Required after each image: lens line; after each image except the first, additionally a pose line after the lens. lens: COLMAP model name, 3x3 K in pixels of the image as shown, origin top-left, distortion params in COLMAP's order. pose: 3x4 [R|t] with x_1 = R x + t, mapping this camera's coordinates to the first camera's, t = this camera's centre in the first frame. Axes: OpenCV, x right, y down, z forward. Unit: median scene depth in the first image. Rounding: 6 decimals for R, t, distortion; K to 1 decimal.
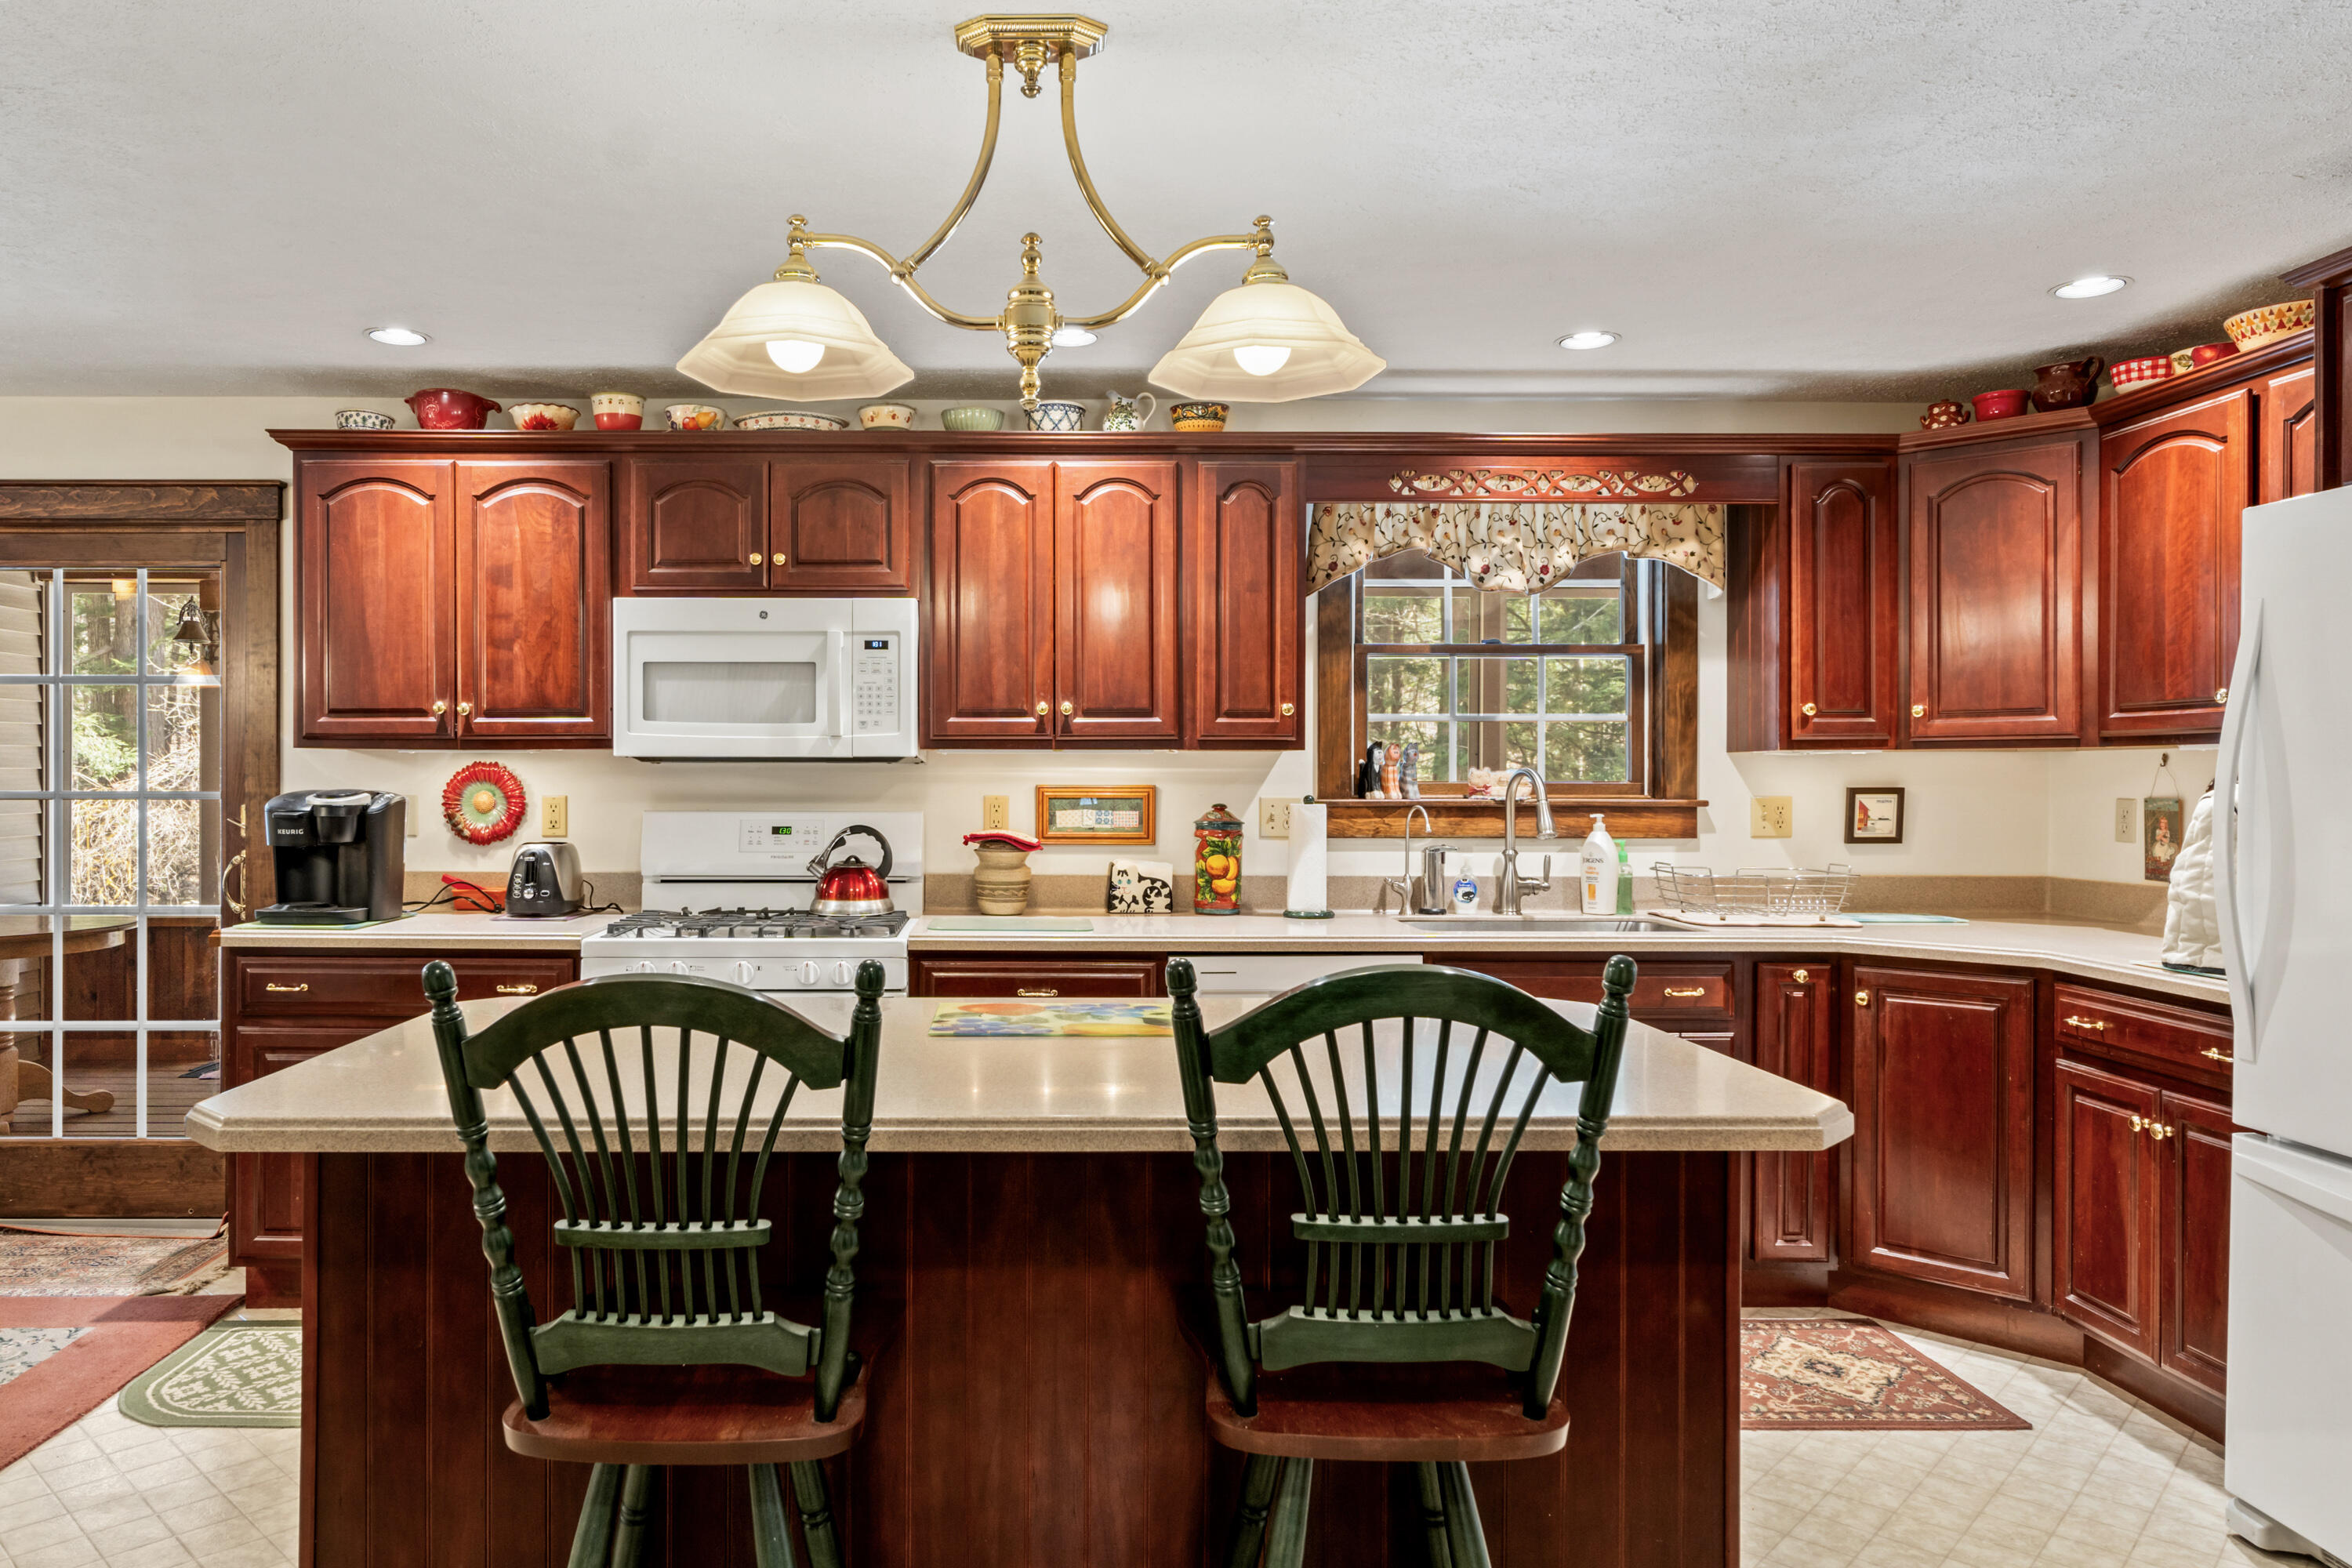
lens RADIAL K [[1624.9, 0, 1175.7], [0, 1624.9, 790.2], [0, 0, 1]] dist [0.038779, -0.004239]
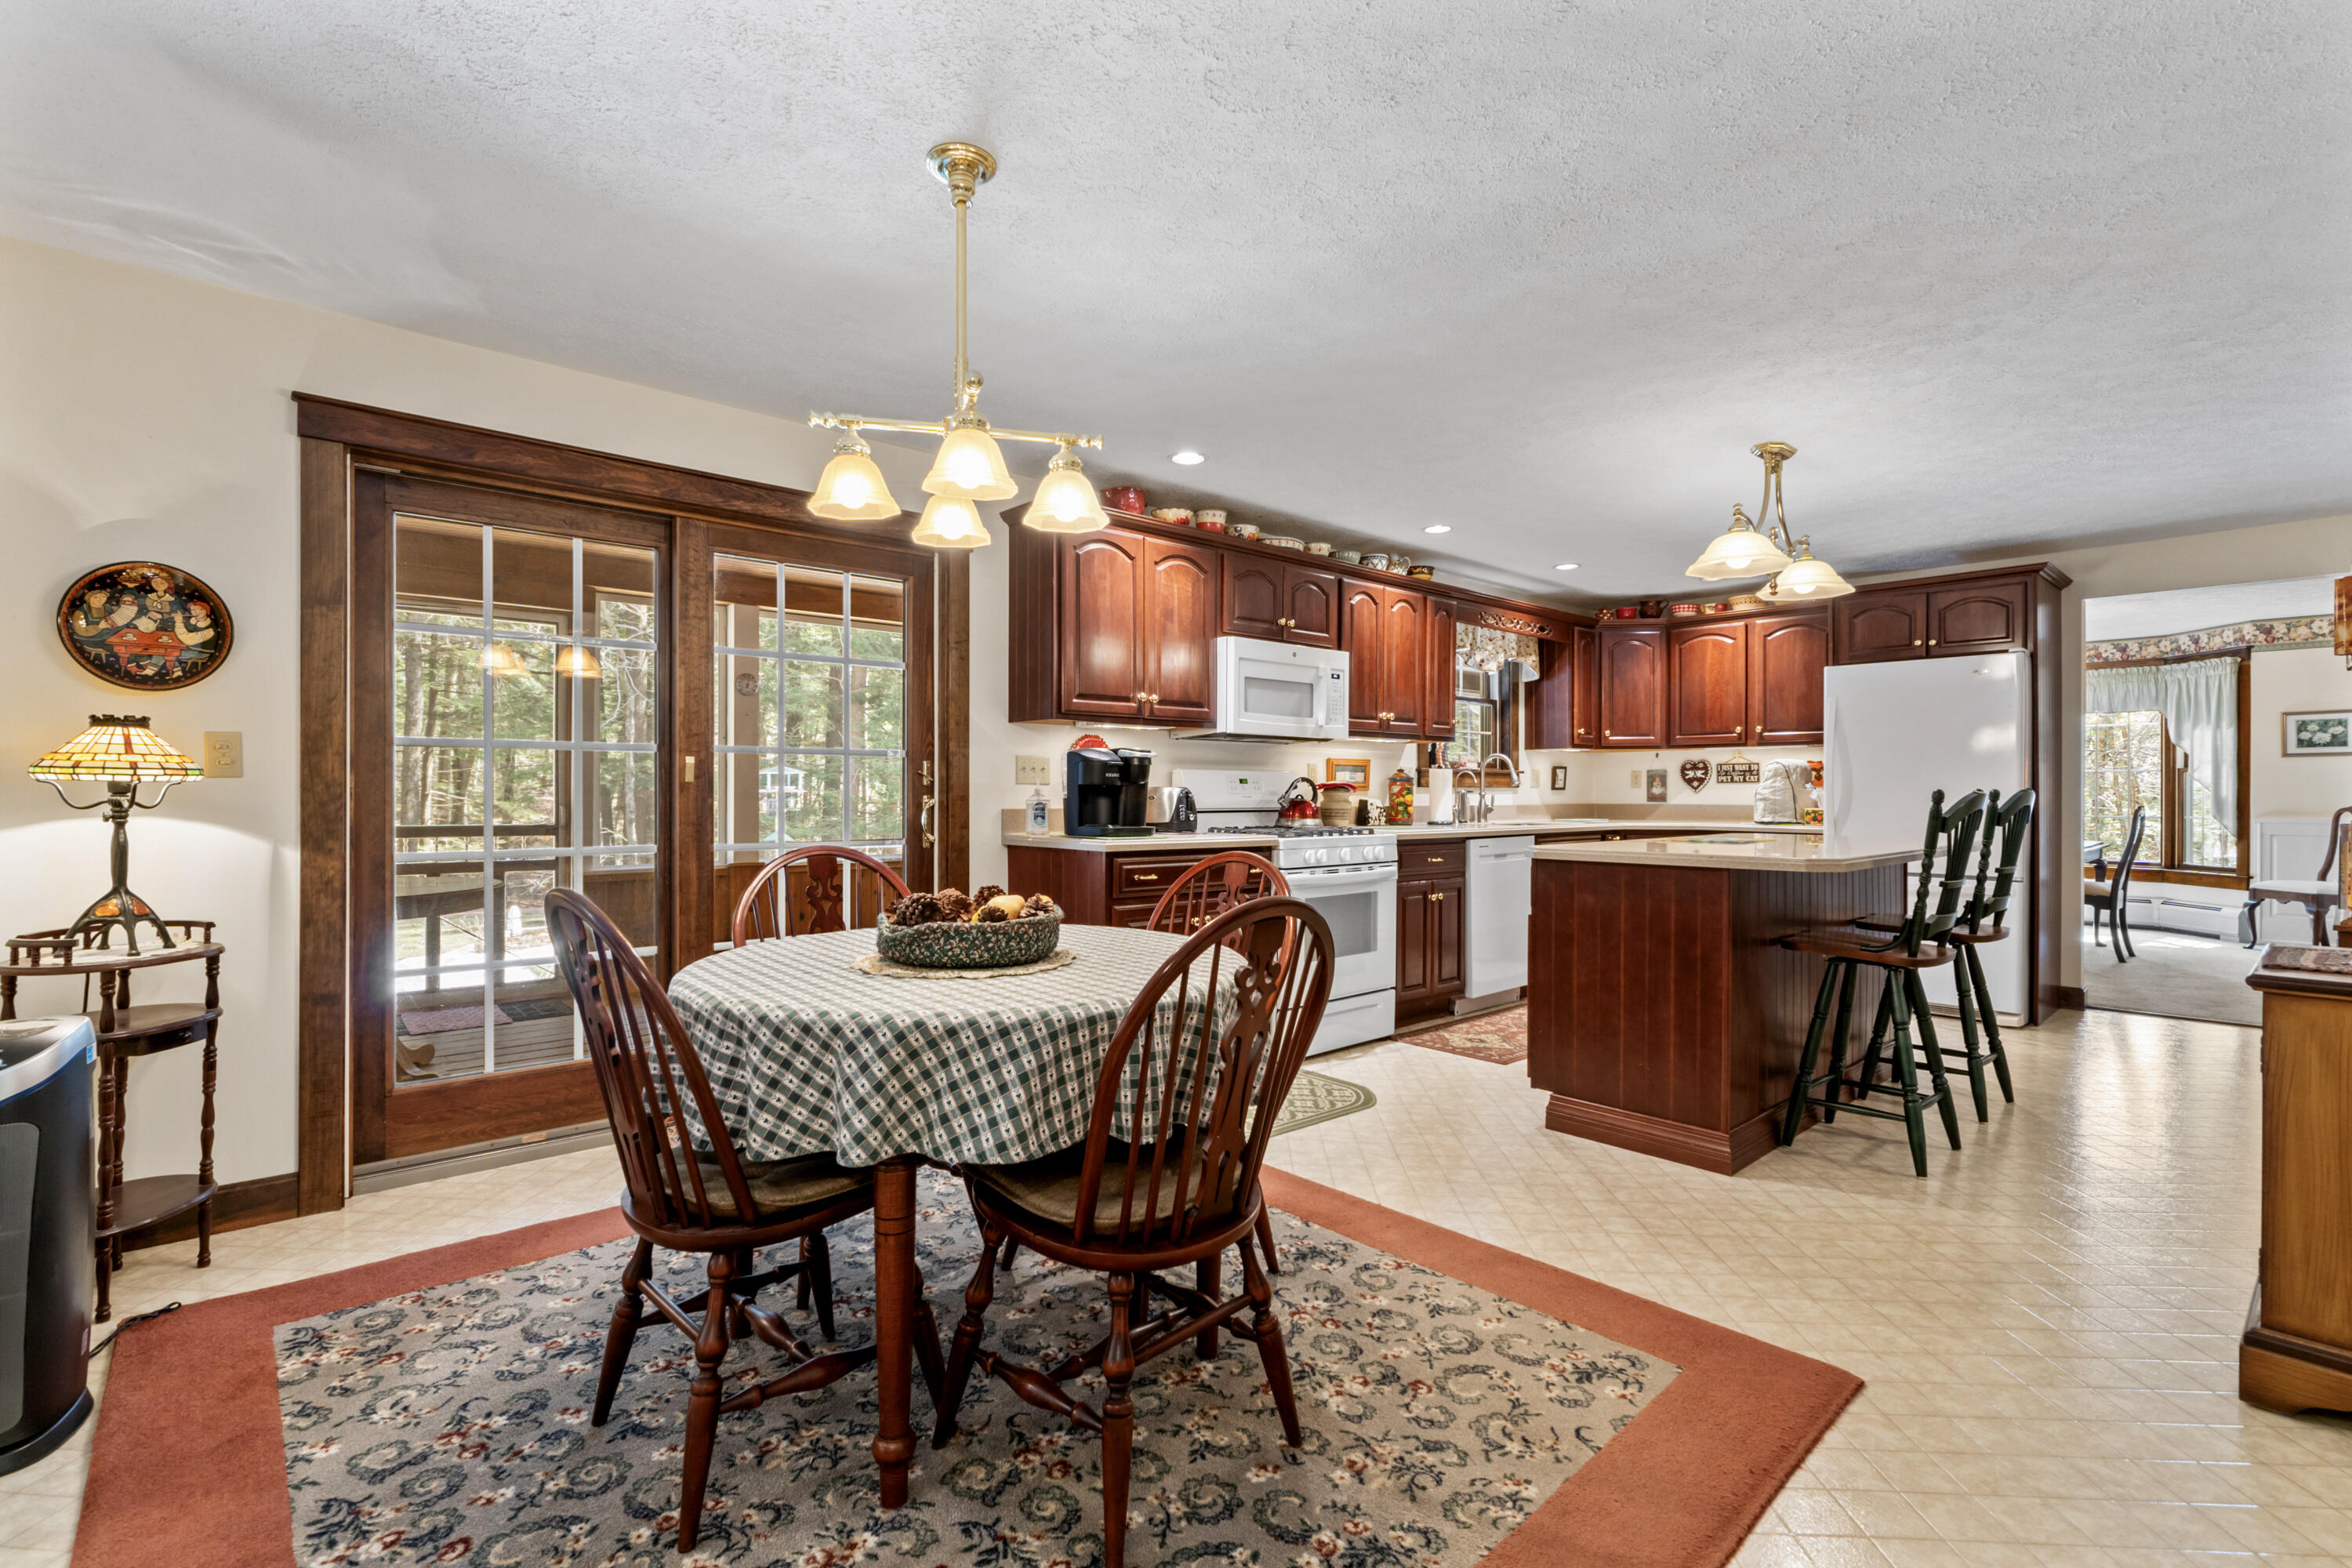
lens RADIAL K [[1077.4, 0, 1185.1], [0, 1077.4, 795.0], [0, 0, 1]] dist [-0.006203, -0.000103]
pose [[0.749353, -0.002232, 0.662167, -1.071757], [0.009020, 0.999936, -0.006837, 0.048499], [-0.662110, 0.011096, 0.749325, 0.213542]]
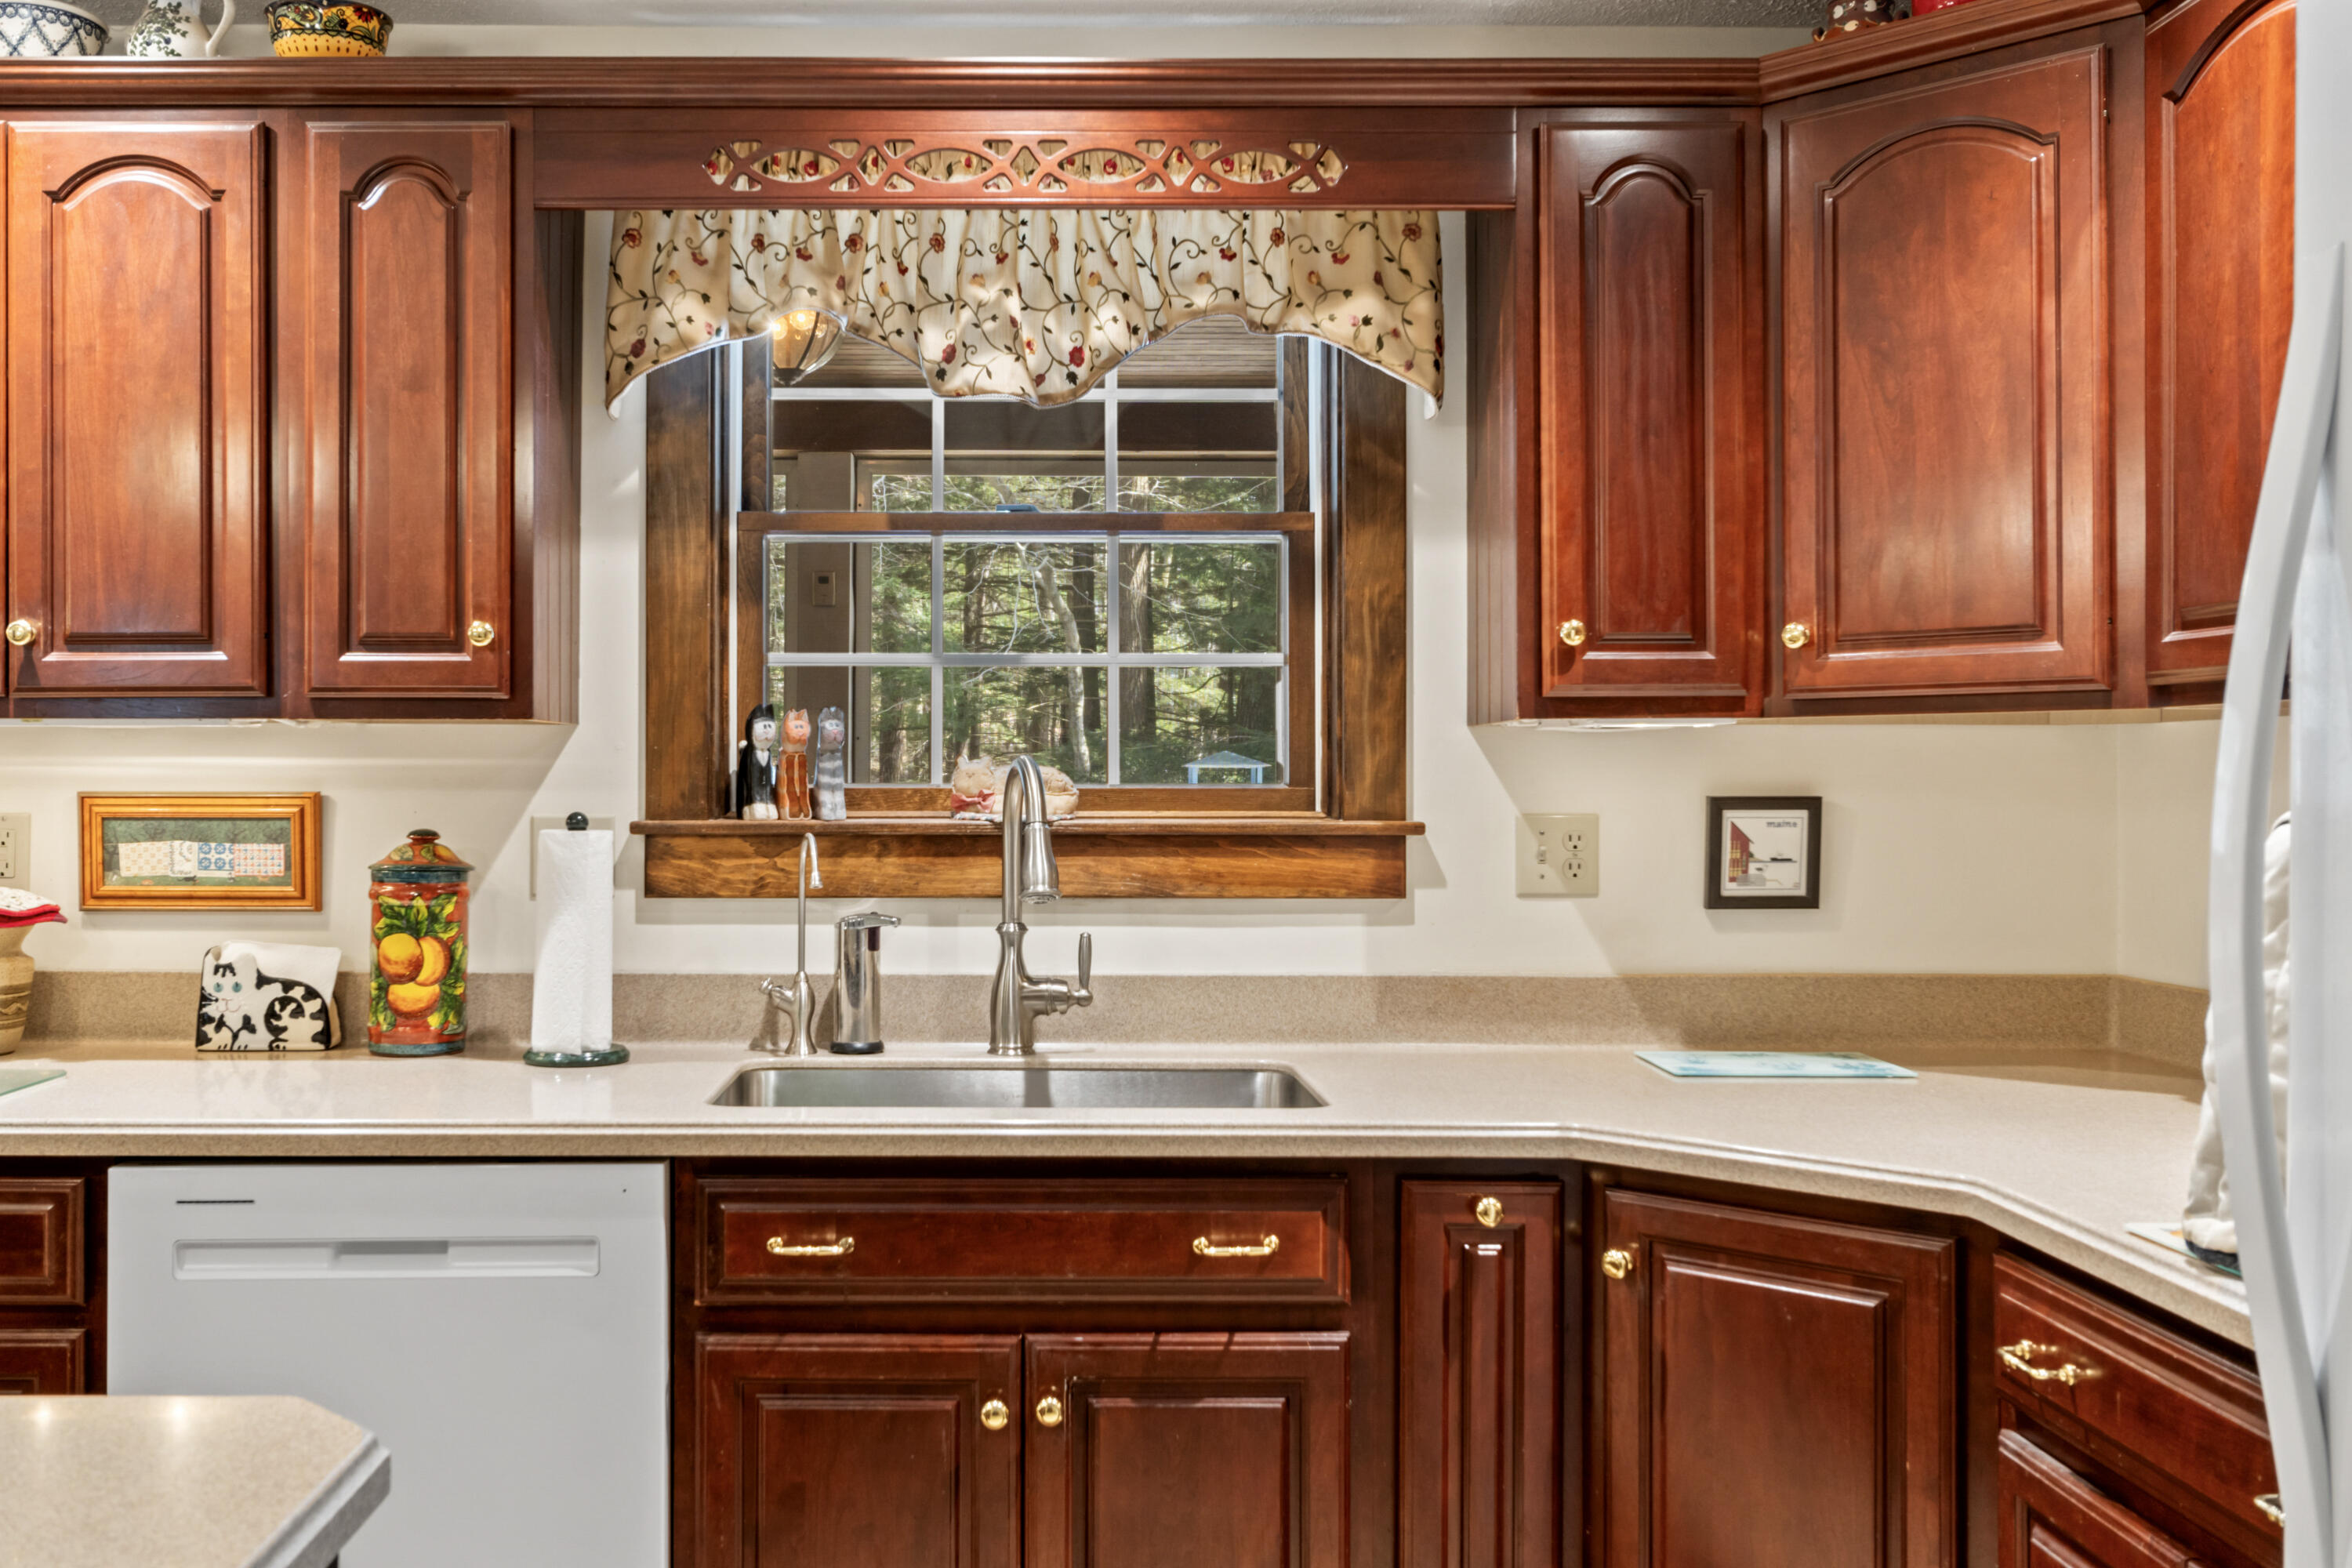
lens RADIAL K [[2160.5, 0, 1171.3], [0, 2160.5, 769.2], [0, 0, 1]] dist [0.027978, 0.000000]
pose [[0.999593, -0.000758, -0.028528, 0.286067], [0.000395, 0.999919, -0.012733, -0.001667], [0.028535, 0.012716, 0.999512, 0.361643]]
